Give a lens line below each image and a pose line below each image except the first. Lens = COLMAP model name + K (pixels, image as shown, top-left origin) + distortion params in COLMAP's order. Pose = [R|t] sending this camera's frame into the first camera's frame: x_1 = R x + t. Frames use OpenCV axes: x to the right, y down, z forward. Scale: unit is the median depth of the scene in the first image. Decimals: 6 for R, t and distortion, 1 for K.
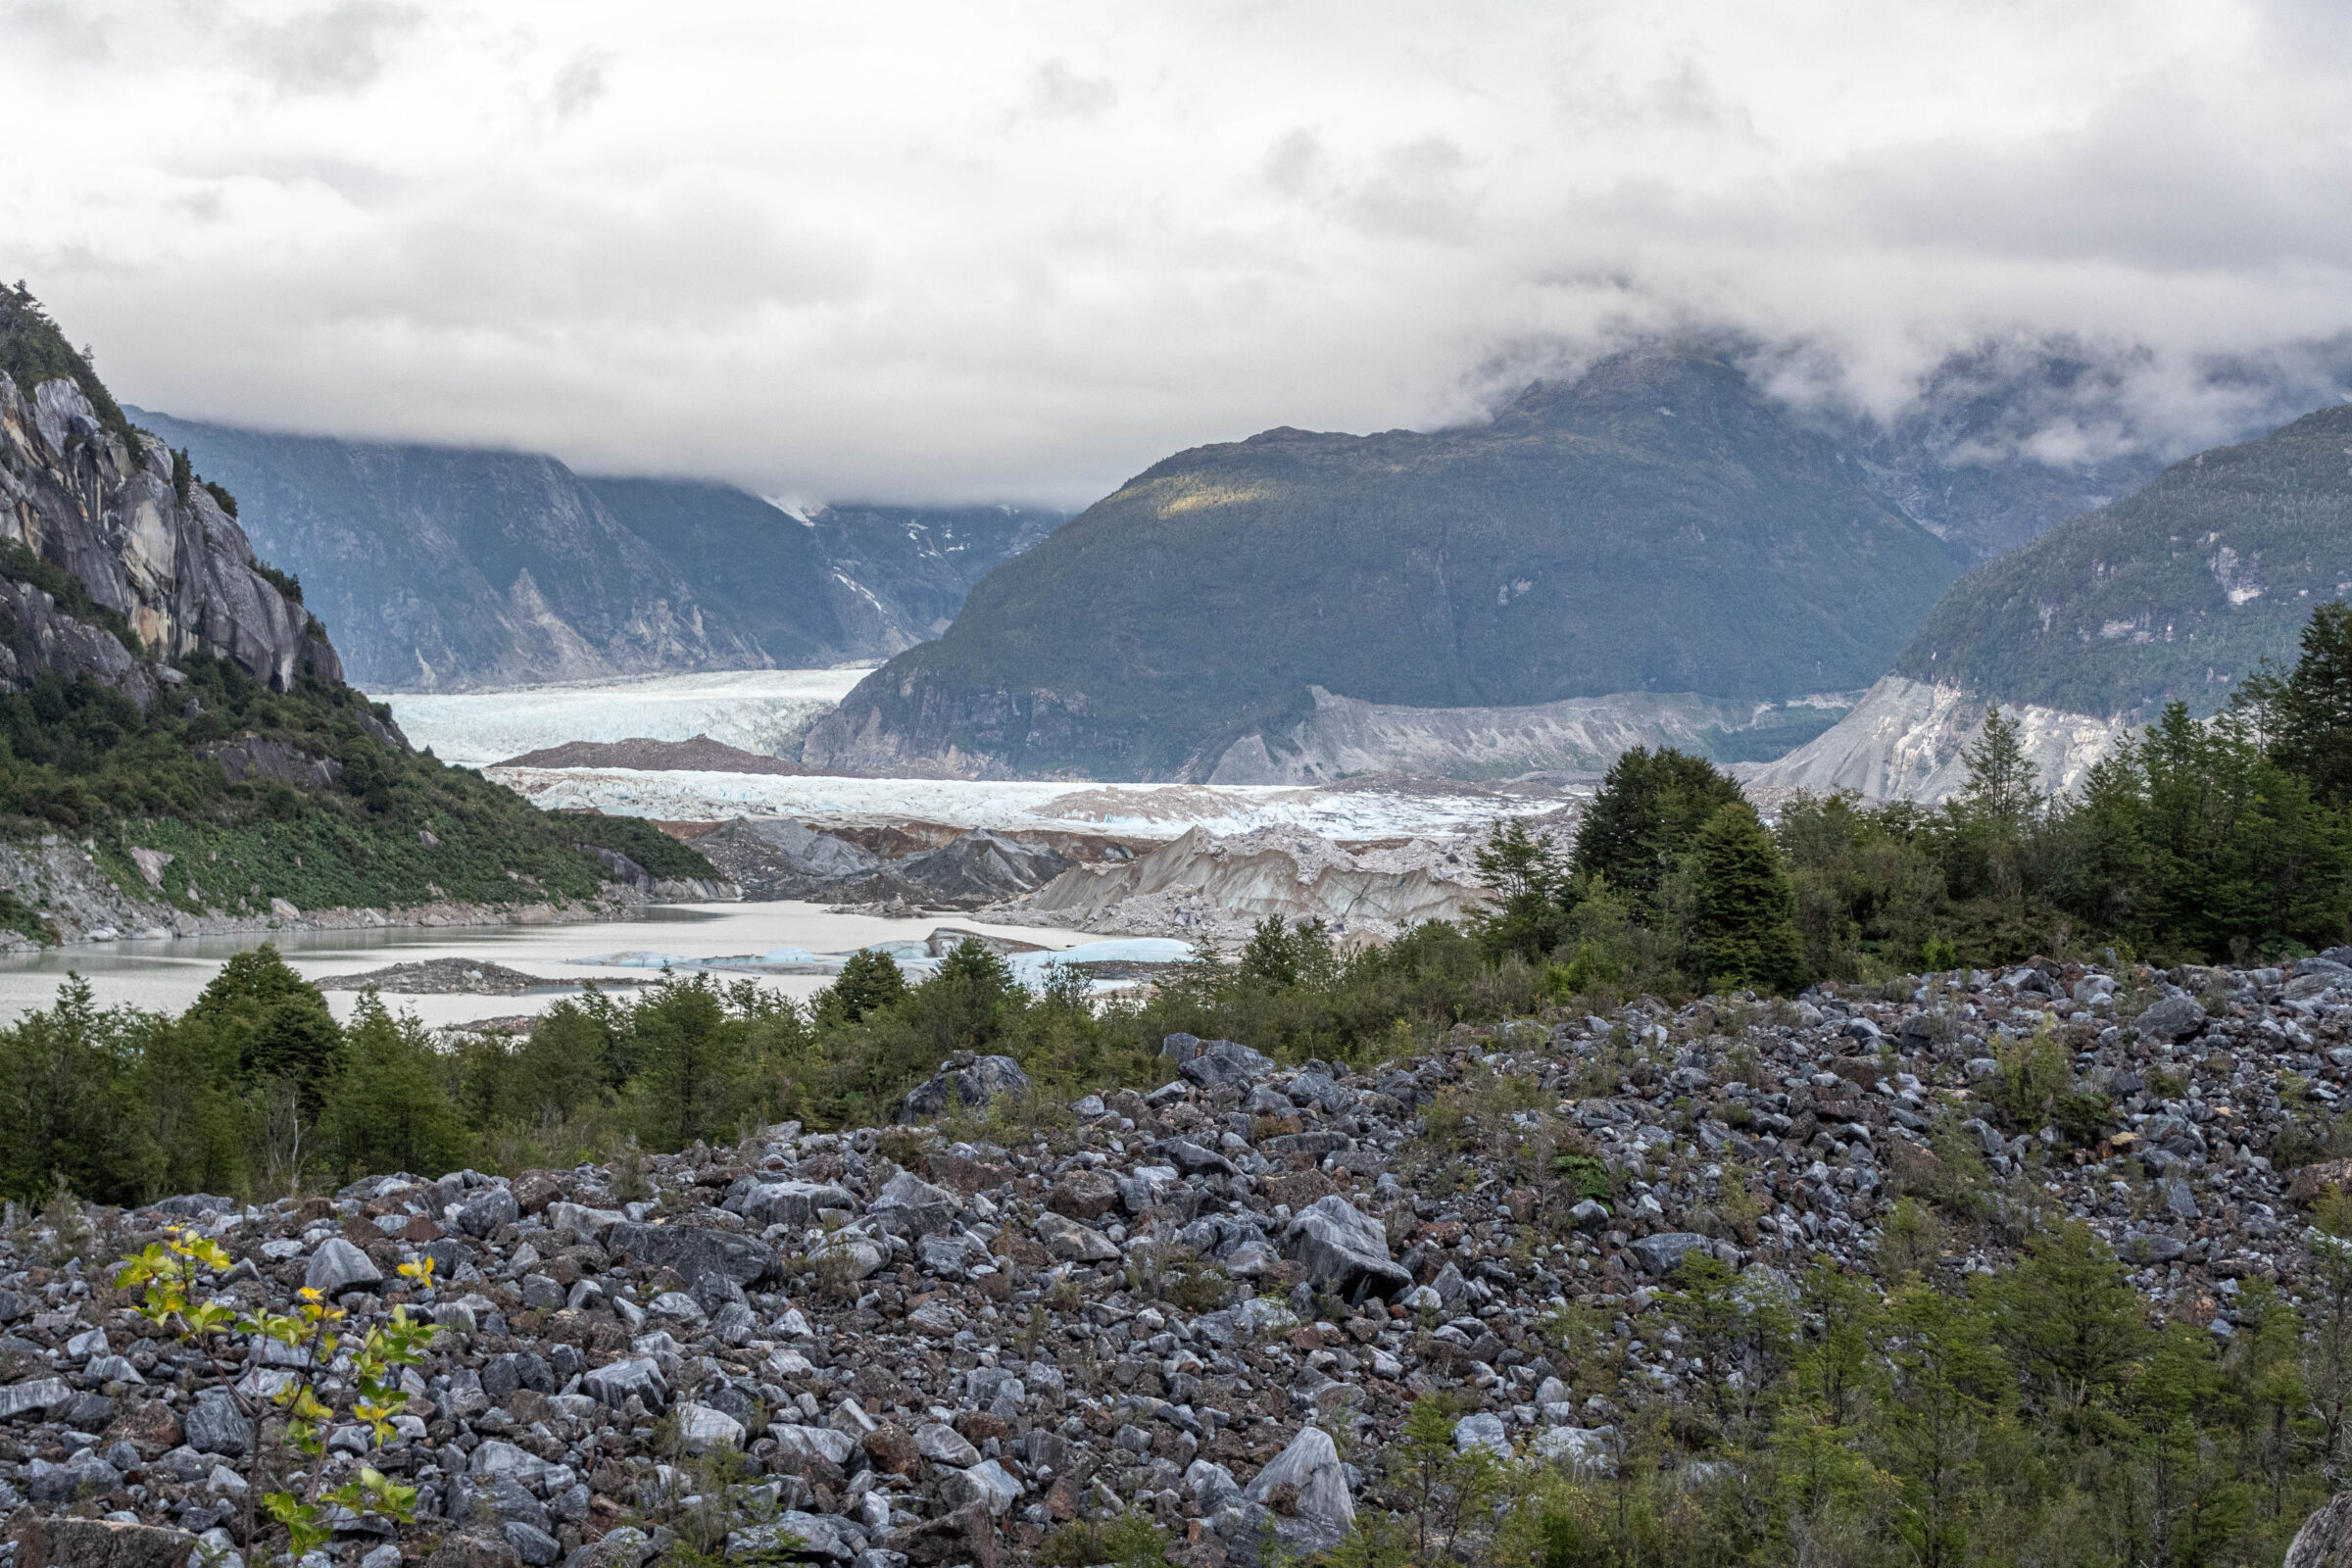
lens RADIAL K [[4056.9, 0, 1176.9], [0, 4056.9, 786.3], [0, 0, 1]] dist [0.071714, 0.000000]
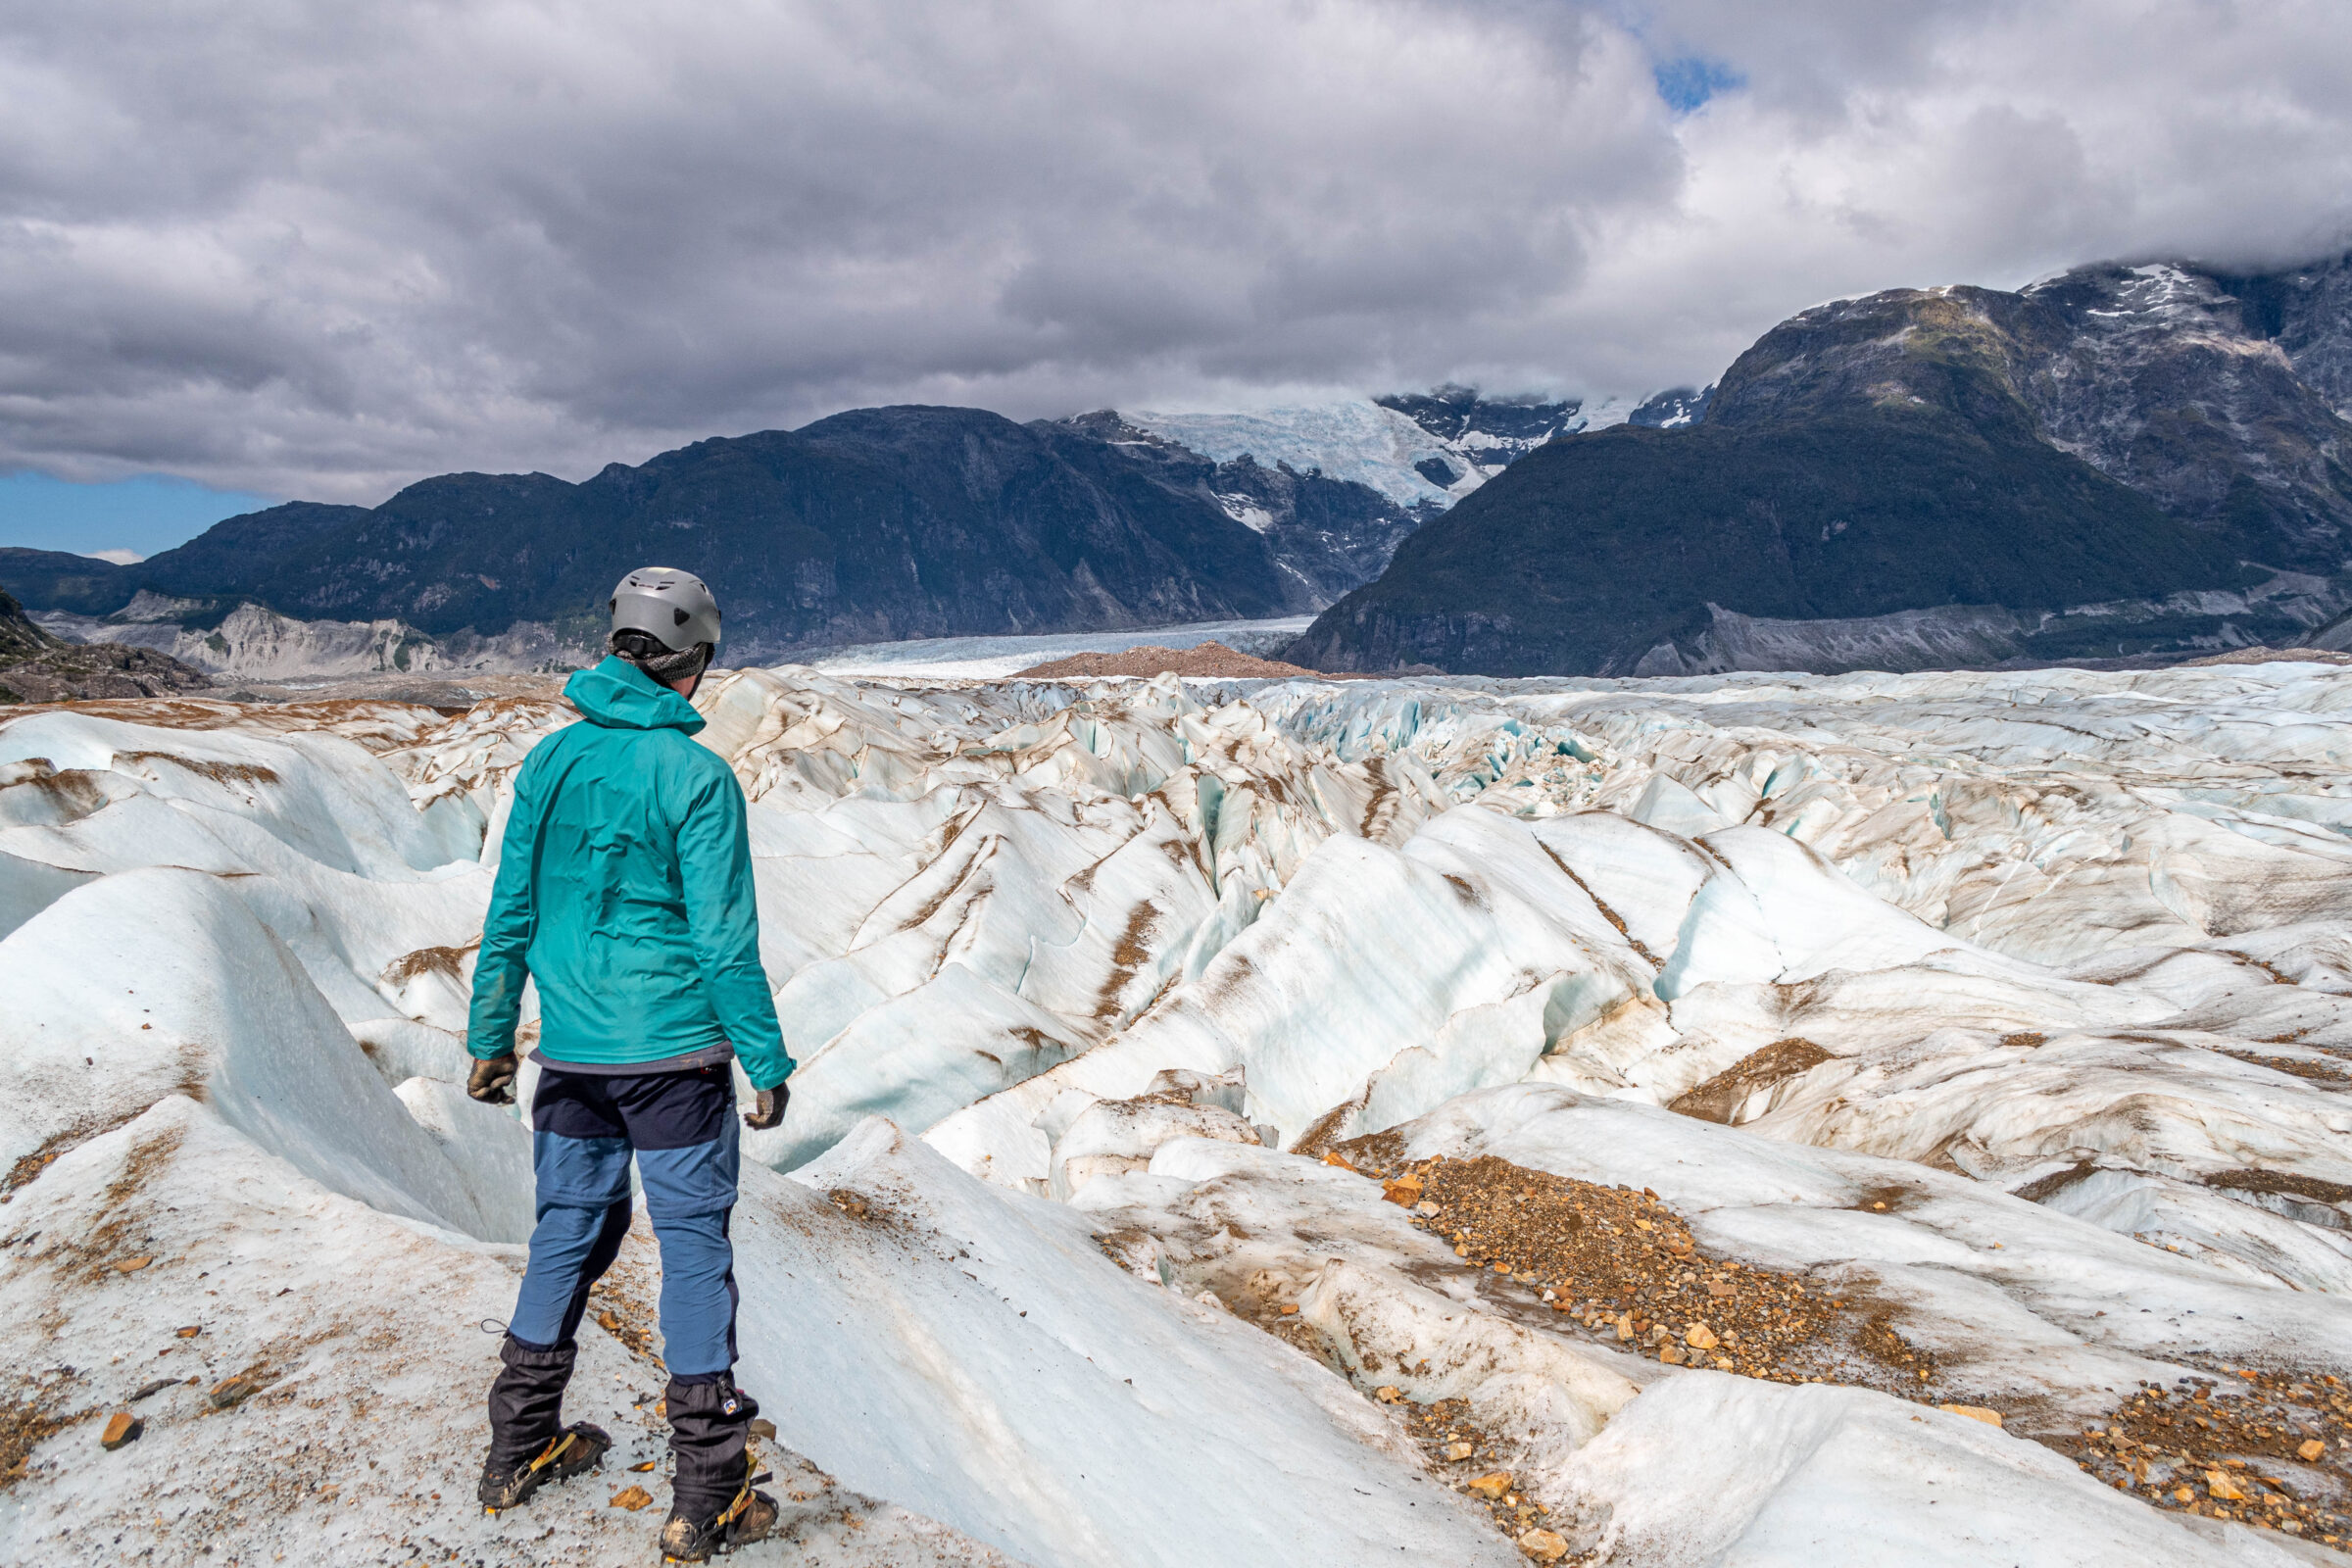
lens RADIAL K [[1829.2, 0, 1174.1], [0, 1829.2, 785.6], [0, 0, 1]] dist [0.011693, 0.001288]
pose [[0.991856, -0.014436, -0.126545, -0.044112], [0.020568, 0.998670, 0.047283, 0.000465], [0.125695, -0.049500, 0.990833, 0.350126]]
